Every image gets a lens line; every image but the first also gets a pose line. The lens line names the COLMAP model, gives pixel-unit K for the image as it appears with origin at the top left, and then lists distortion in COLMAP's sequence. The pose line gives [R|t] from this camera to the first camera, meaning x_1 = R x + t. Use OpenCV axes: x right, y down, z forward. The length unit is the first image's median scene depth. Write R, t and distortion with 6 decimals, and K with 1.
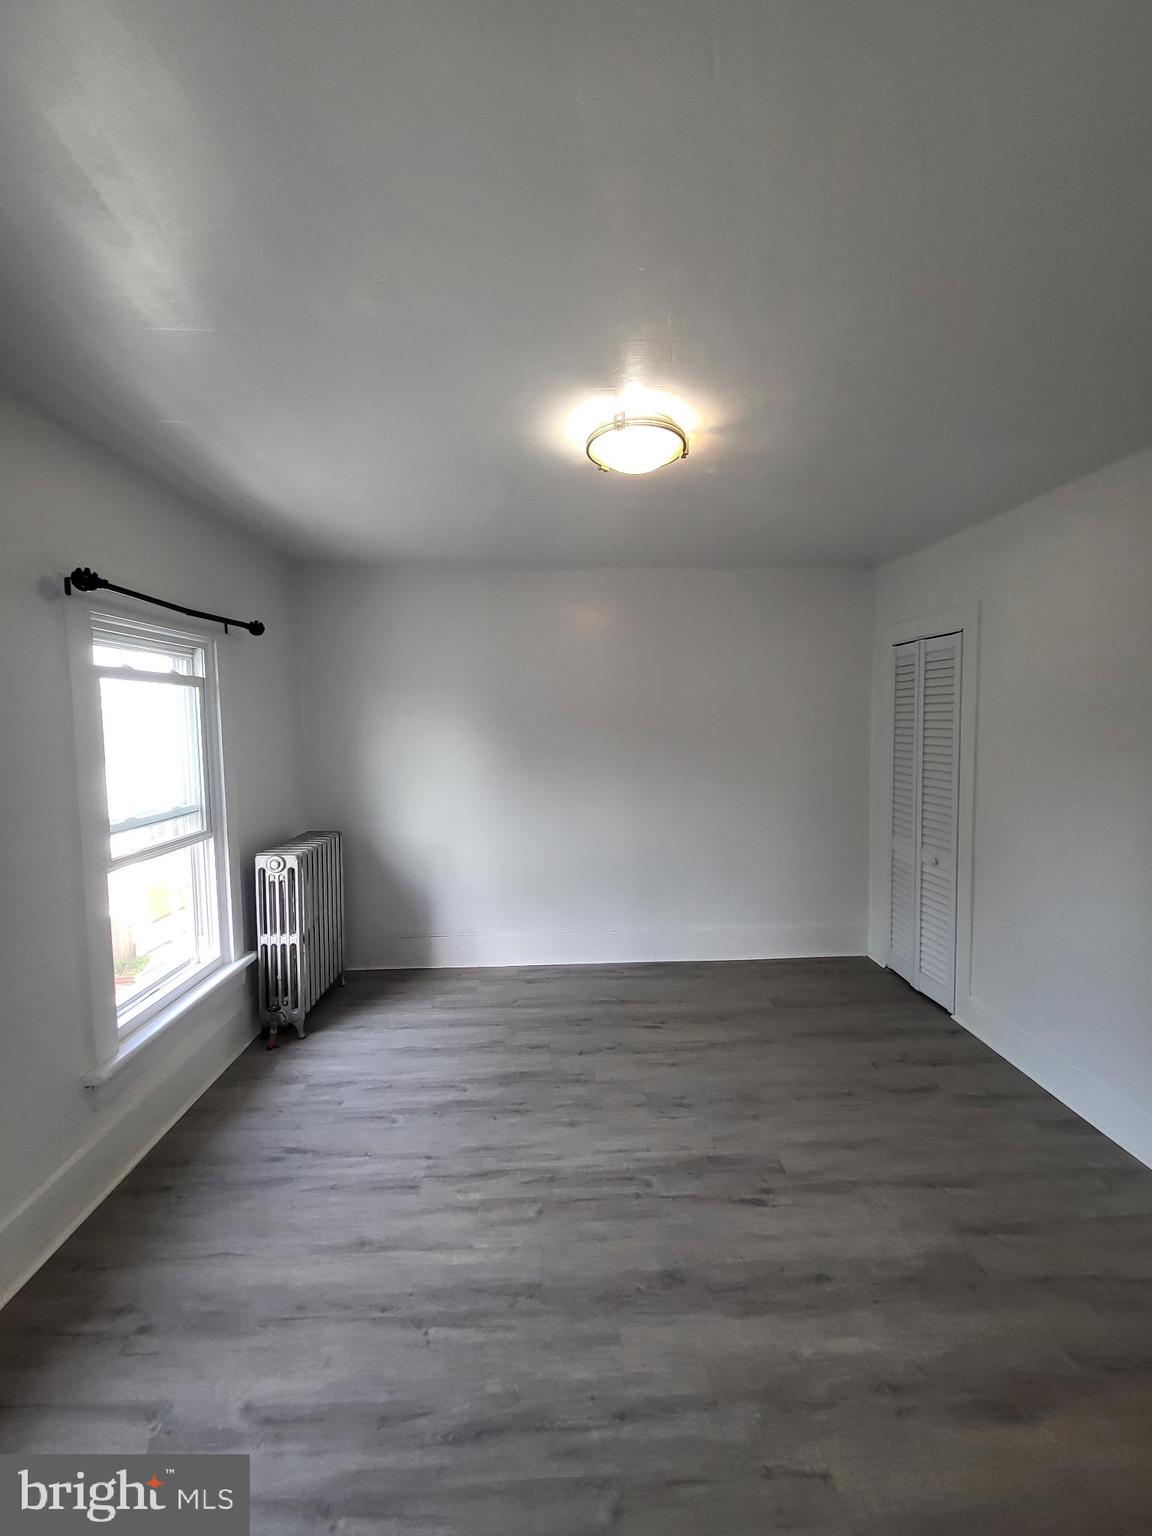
lens RADIAL K [[606.8, 0, 582.2], [0, 606.8, 756.1], [0, 0, 1]] dist [-0.000230, -0.001453]
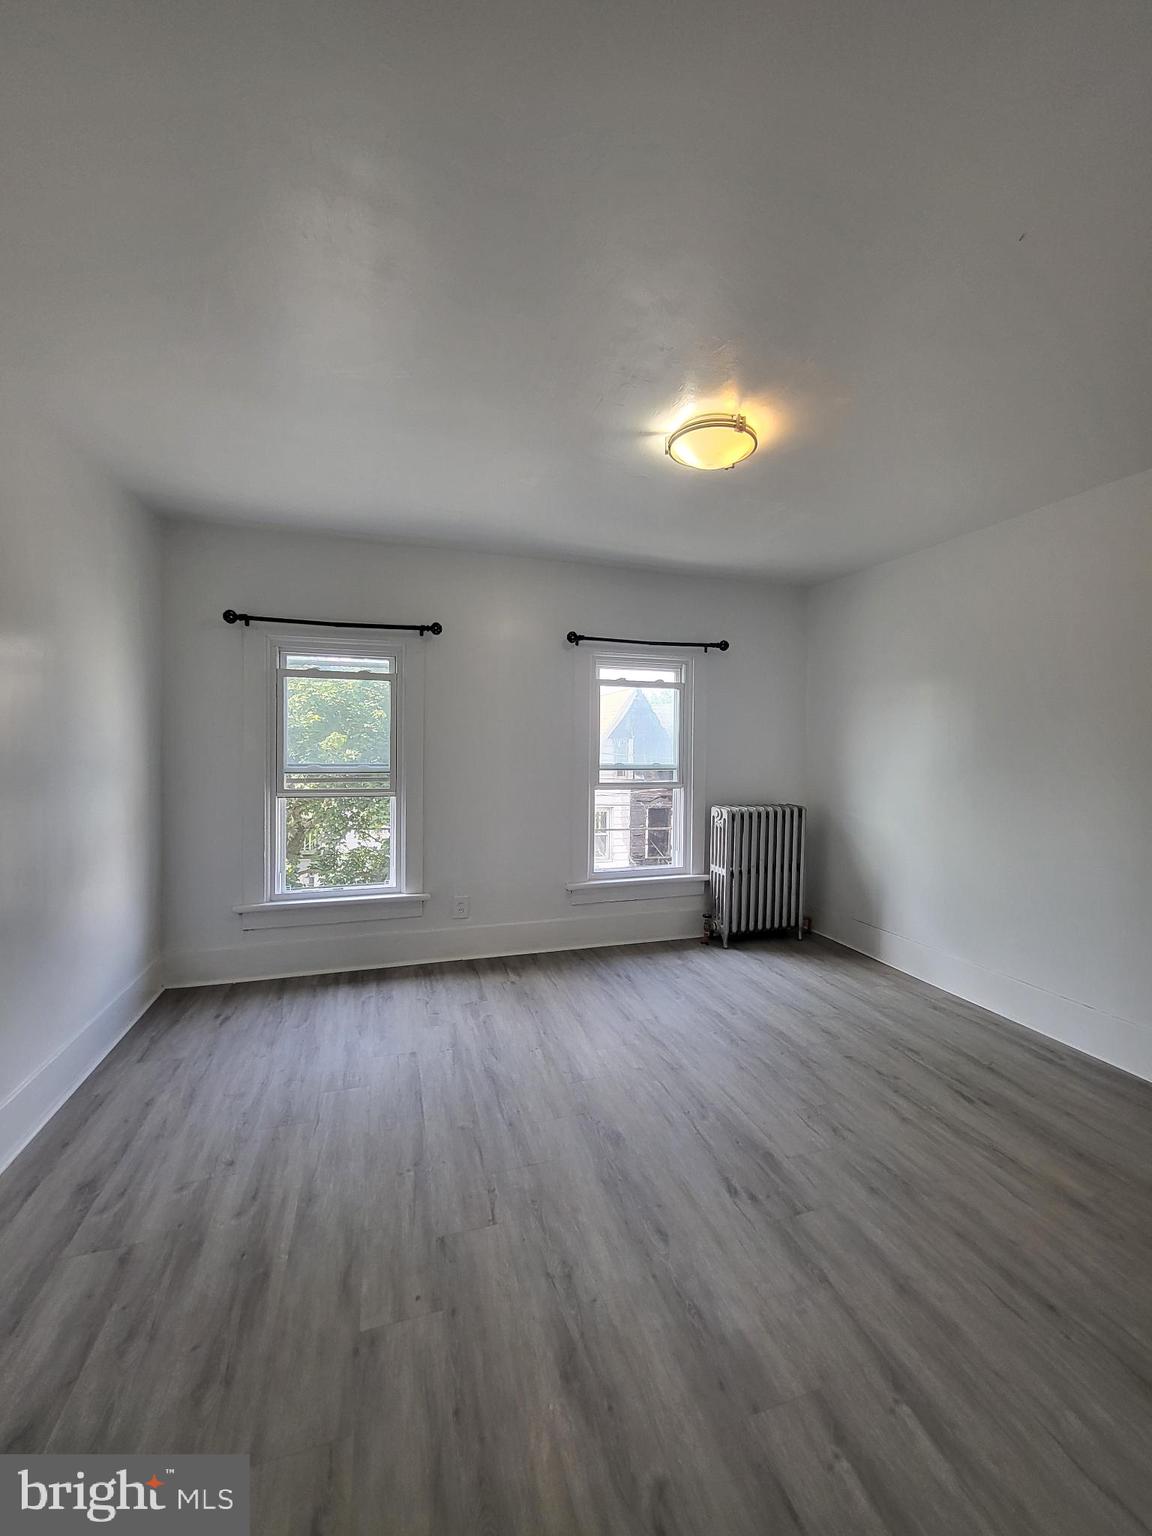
lens RADIAL K [[606.8, 0, 586.8], [0, 606.8, 770.3], [0, 0, 1]] dist [-0.000230, -0.001453]
pose [[0.261833, 0.055431, -0.963520, 0.858607], [-0.073509, 0.996595, 0.037358, 0.054503], [0.962310, 0.061046, 0.265016, 0.387984]]
